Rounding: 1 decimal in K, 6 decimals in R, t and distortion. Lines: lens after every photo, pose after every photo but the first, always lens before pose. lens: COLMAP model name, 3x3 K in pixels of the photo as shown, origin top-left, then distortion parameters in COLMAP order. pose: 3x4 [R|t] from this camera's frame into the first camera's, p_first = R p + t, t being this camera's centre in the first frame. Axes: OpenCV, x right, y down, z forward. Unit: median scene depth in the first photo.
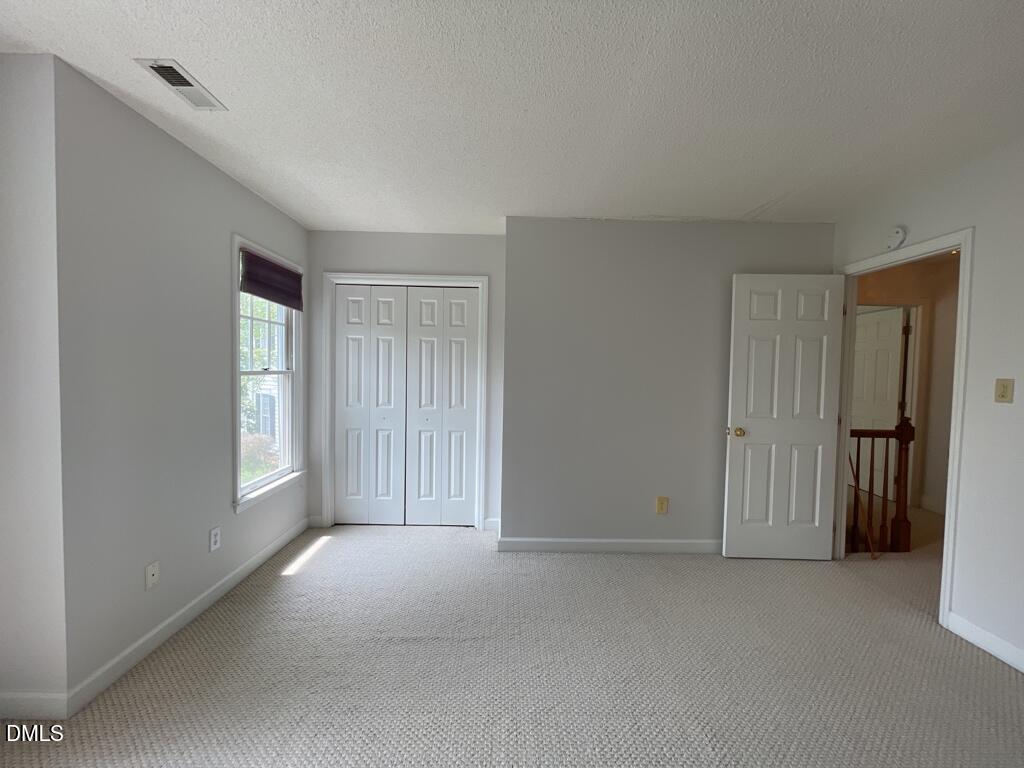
lens RADIAL K [[417.0, 0, 511.0], [0, 417.0, 382.3], [0, 0, 1]] dist [-0.000918, 0.000075]
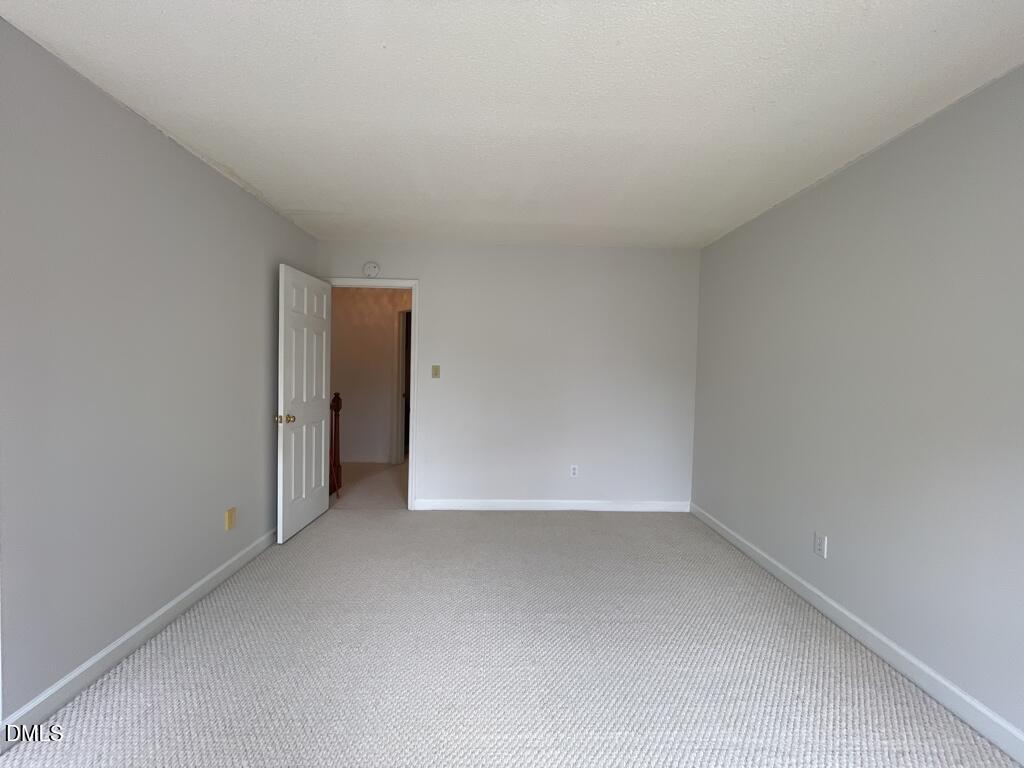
lens RADIAL K [[417.0, 0, 511.0], [0, 417.0, 382.3], [0, 0, 1]] dist [-0.000918, 0.000075]
pose [[-0.027342, -0.049033, 0.998423, -0.503557], [0.012840, 0.998697, 0.049398, -0.014764], [-0.999544, 0.014170, -0.026677, 0.476296]]
